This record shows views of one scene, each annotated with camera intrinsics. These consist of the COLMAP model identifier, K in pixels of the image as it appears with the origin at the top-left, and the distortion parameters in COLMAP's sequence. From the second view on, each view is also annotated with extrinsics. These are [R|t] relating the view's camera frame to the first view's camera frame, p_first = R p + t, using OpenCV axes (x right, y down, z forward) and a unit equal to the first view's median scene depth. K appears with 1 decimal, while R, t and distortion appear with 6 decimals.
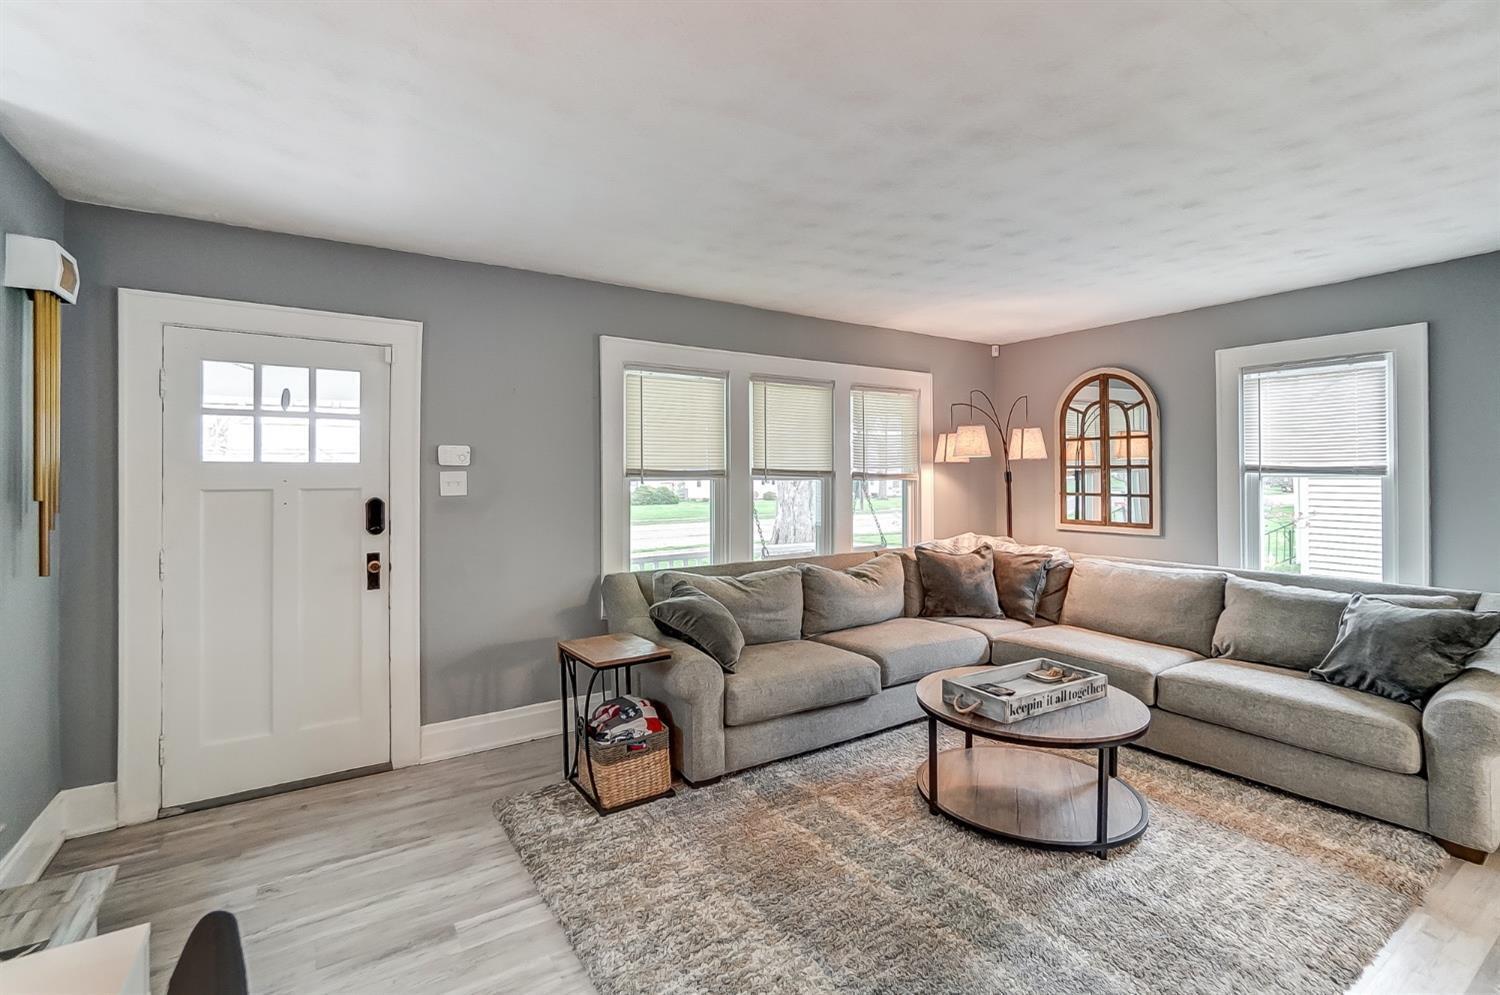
lens RADIAL K [[701.4, 0, 748.8], [0, 701.4, 470.1], [0, 0, 1]] dist [0.000553, 0.000050]
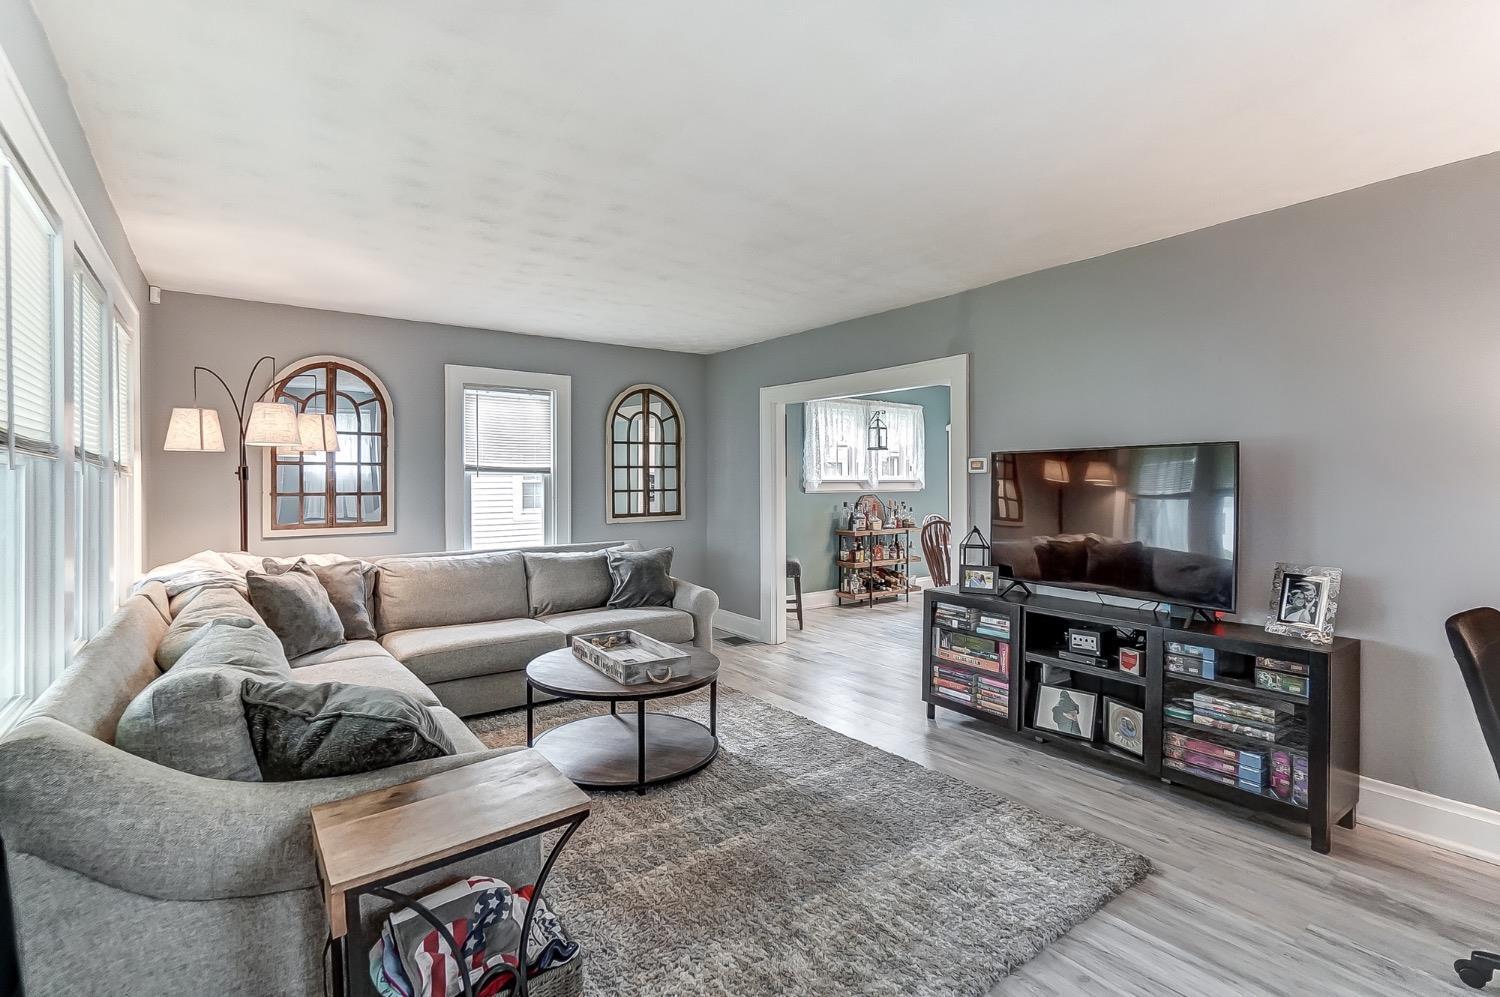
lens RADIAL K [[668.4, 0, 750.0], [0, 668.4, 498.5], [0, 0, 1]] dist [-0.000527, -0.000103]
pose [[-0.058550, -0.026933, 0.997921, -0.548923], [-0.009100, 0.999609, 0.026445, 0.018201], [-0.998243, -0.007532, -0.058772, 0.684092]]
